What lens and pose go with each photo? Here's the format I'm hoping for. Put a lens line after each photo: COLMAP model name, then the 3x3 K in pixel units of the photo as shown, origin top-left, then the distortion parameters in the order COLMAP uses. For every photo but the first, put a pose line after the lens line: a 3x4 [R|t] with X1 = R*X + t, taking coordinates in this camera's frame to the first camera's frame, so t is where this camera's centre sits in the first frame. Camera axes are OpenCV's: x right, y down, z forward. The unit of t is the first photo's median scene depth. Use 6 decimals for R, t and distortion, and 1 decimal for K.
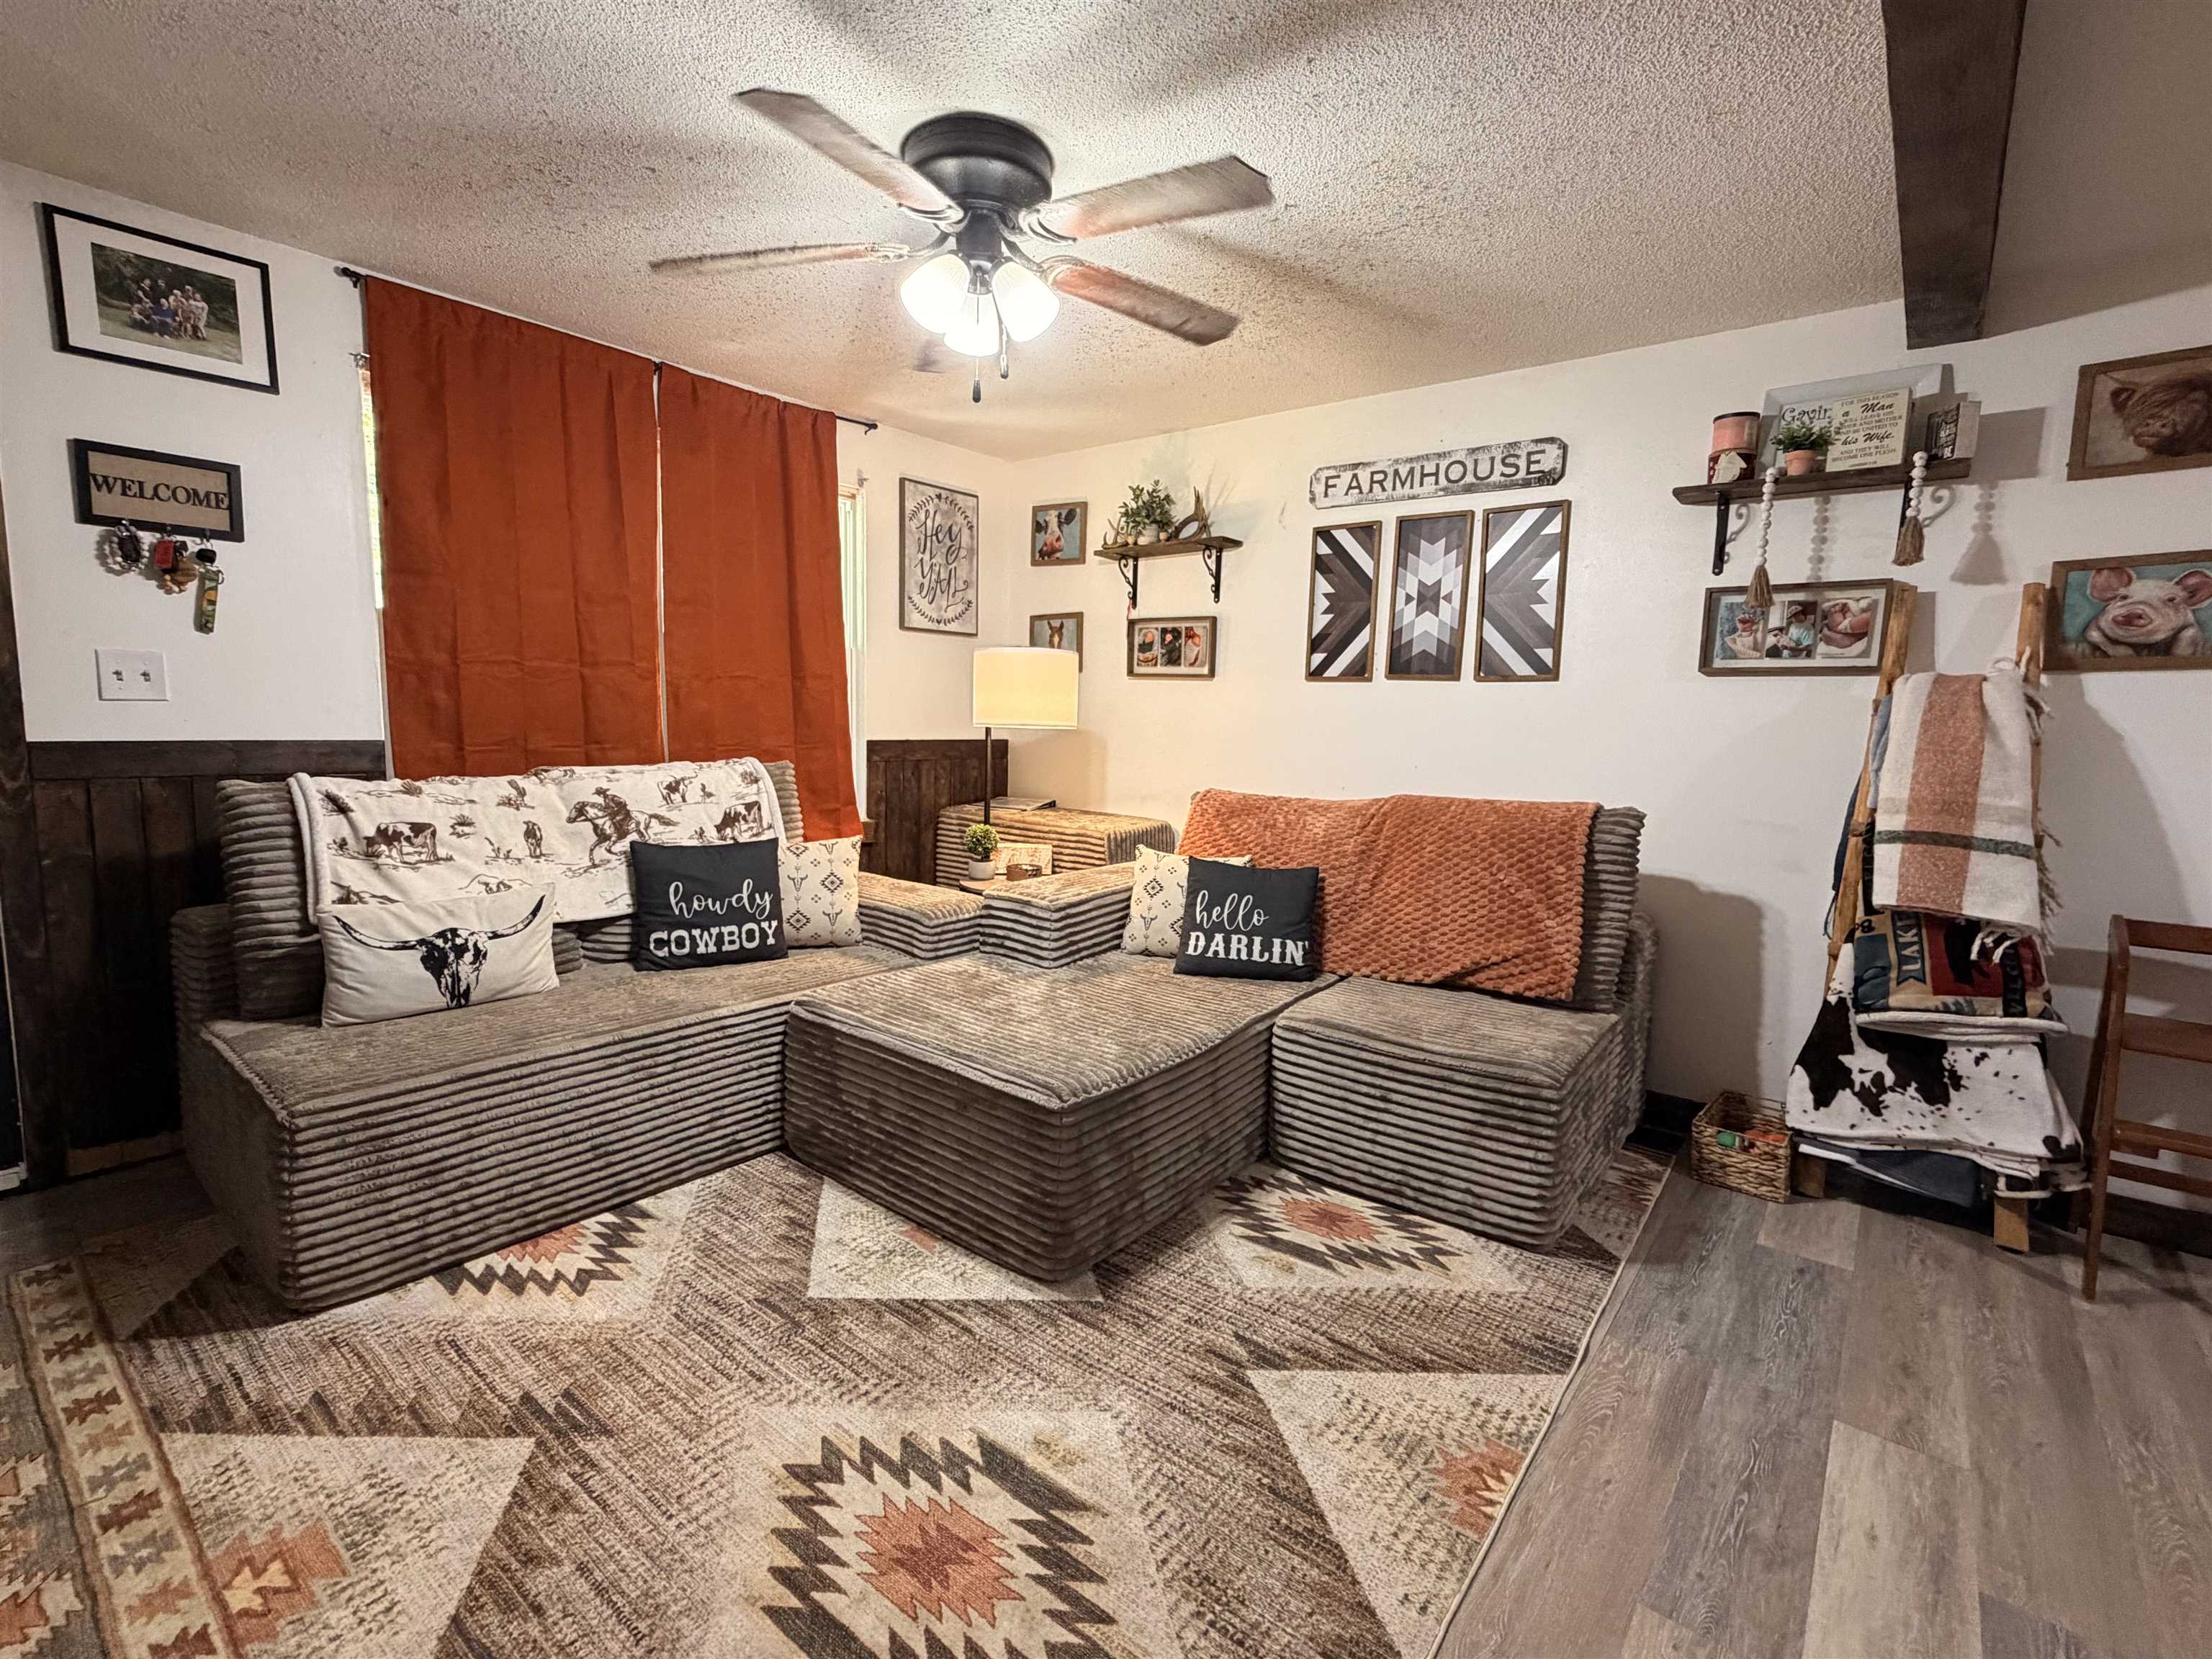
lens RADIAL K [[997.6, 0, 1106.0], [0, 997.6, 829.5], [0, 0, 1]] dist [-0.000075, 0.000036]
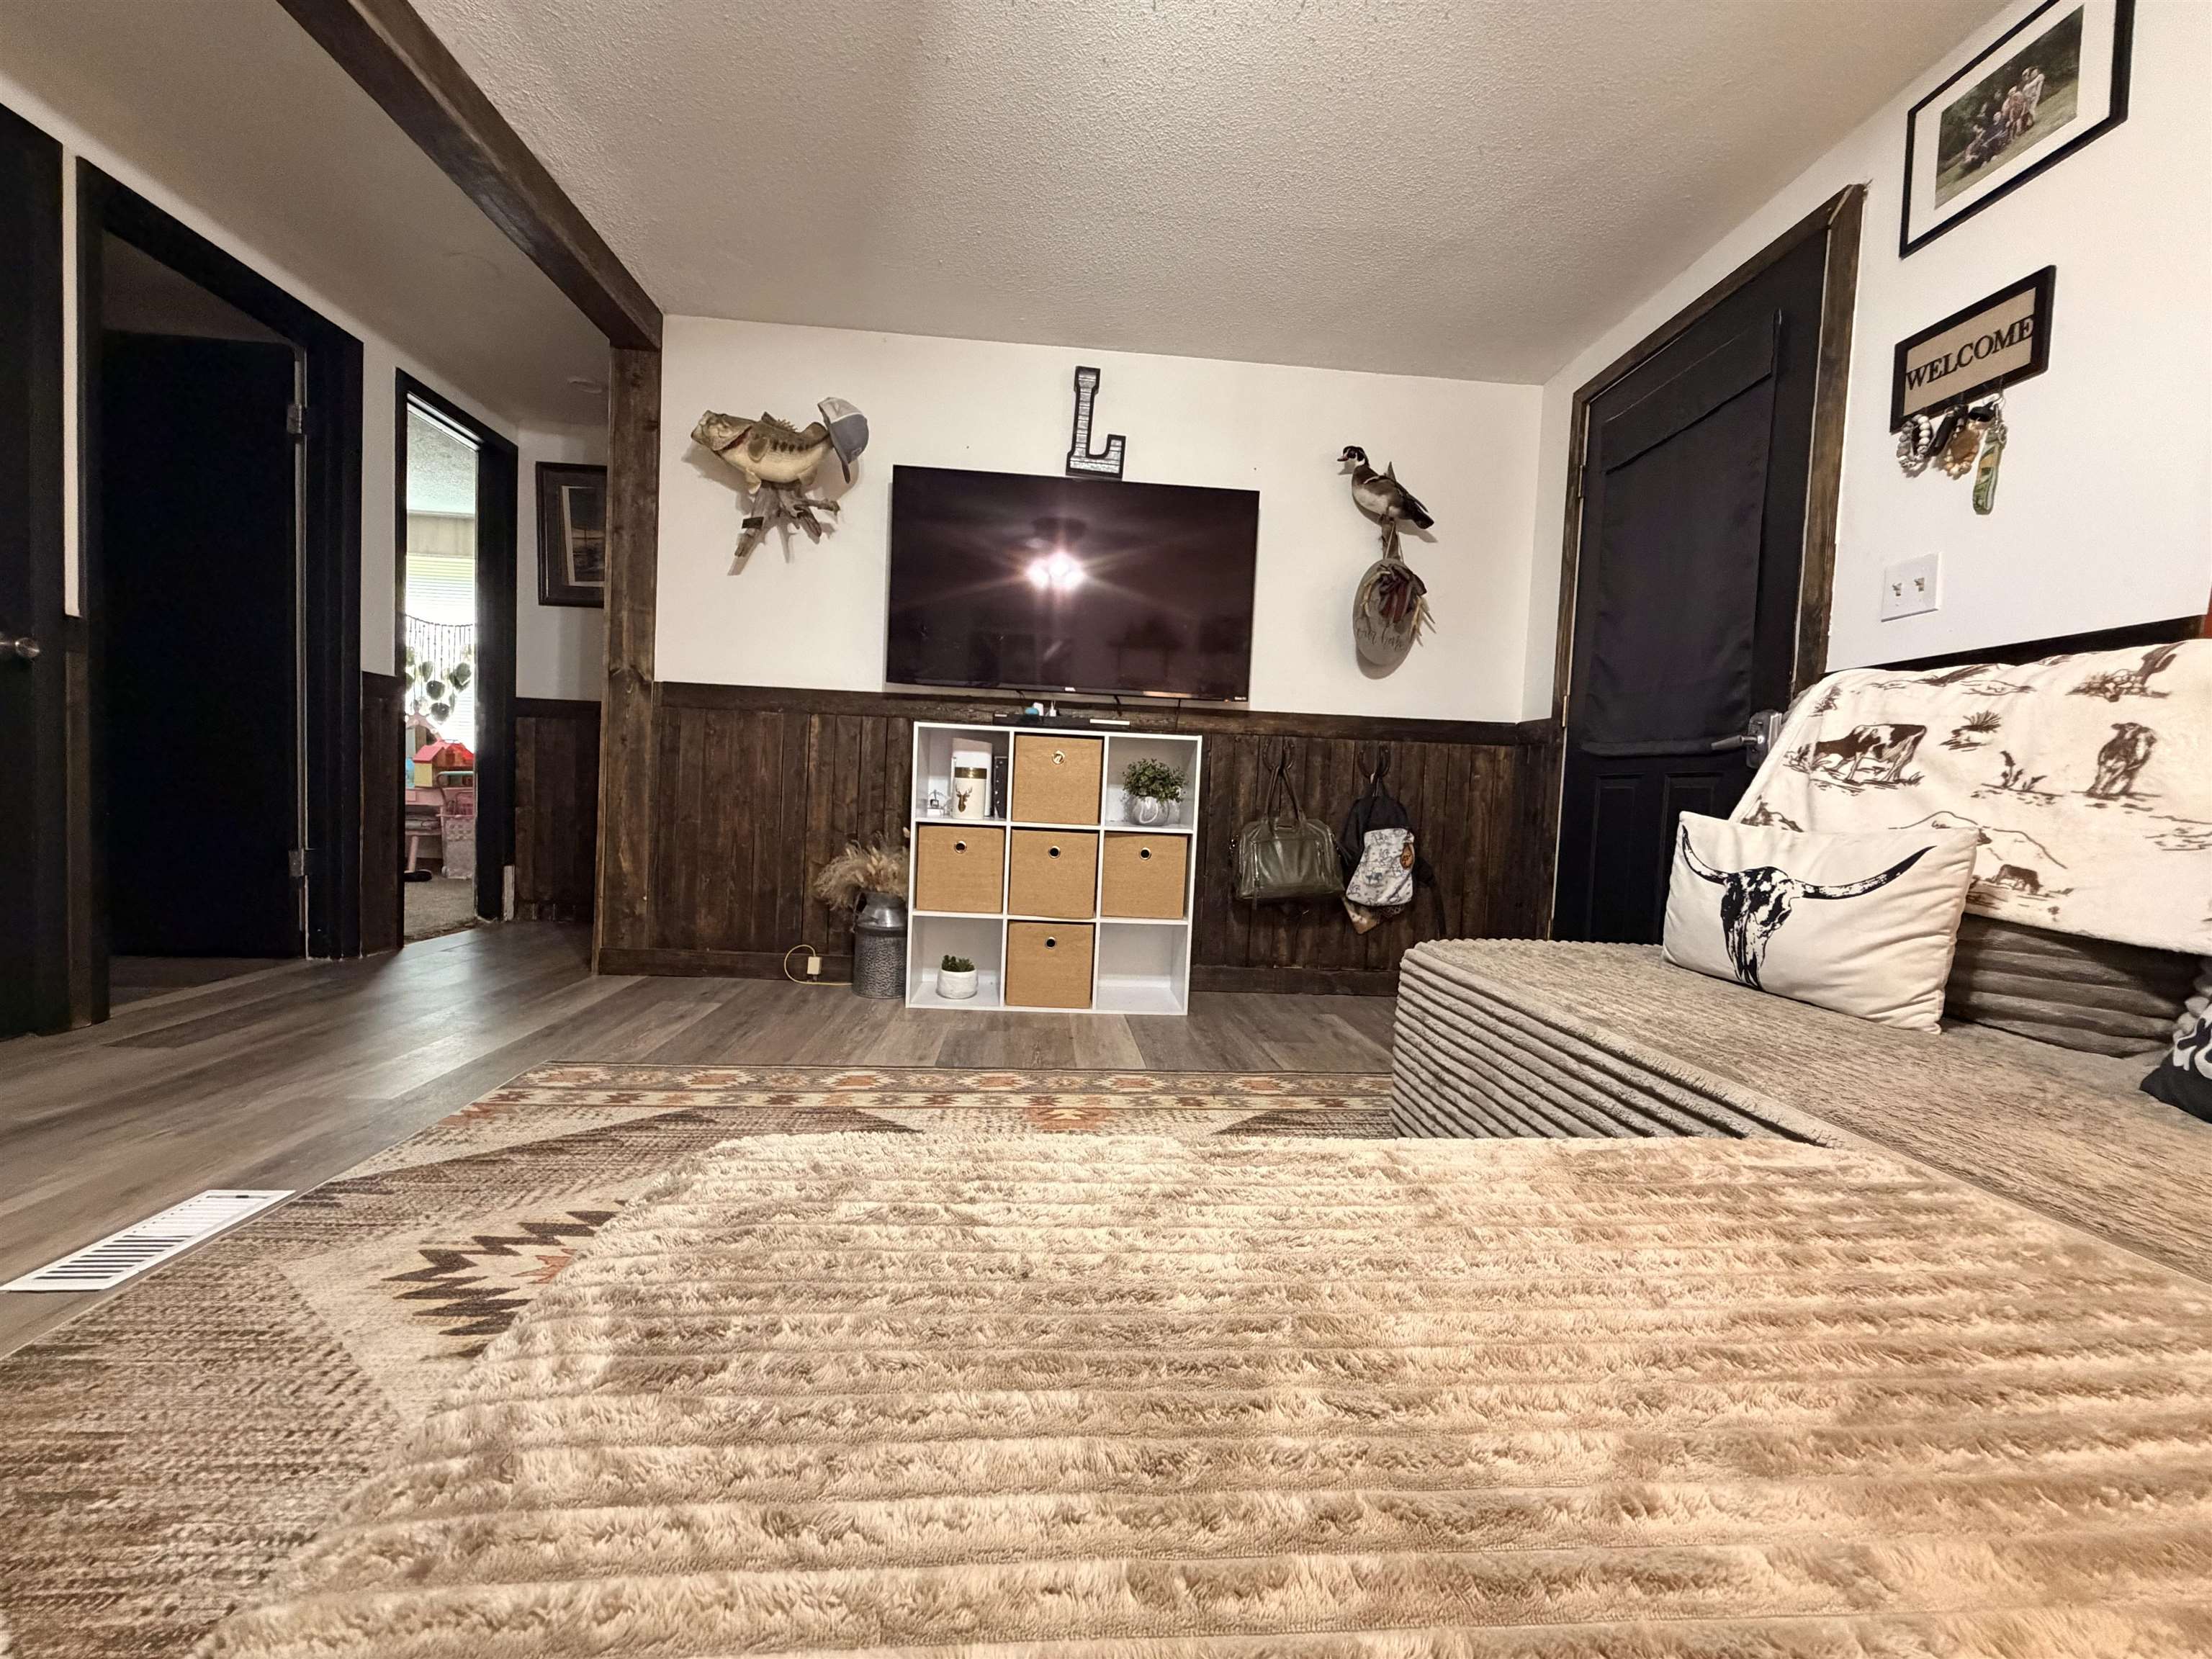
lens RADIAL K [[889.0, 0, 1106.0], [0, 889.0, 829.5], [0, 0, 1]] dist [-0.000185, -0.000371]
pose [[-0.721766, -0.030752, -0.691454, 0.070480], [-0.142019, 0.984336, 0.104467, 0.075390], [0.677410, 0.173601, -0.714827, 1.119743]]
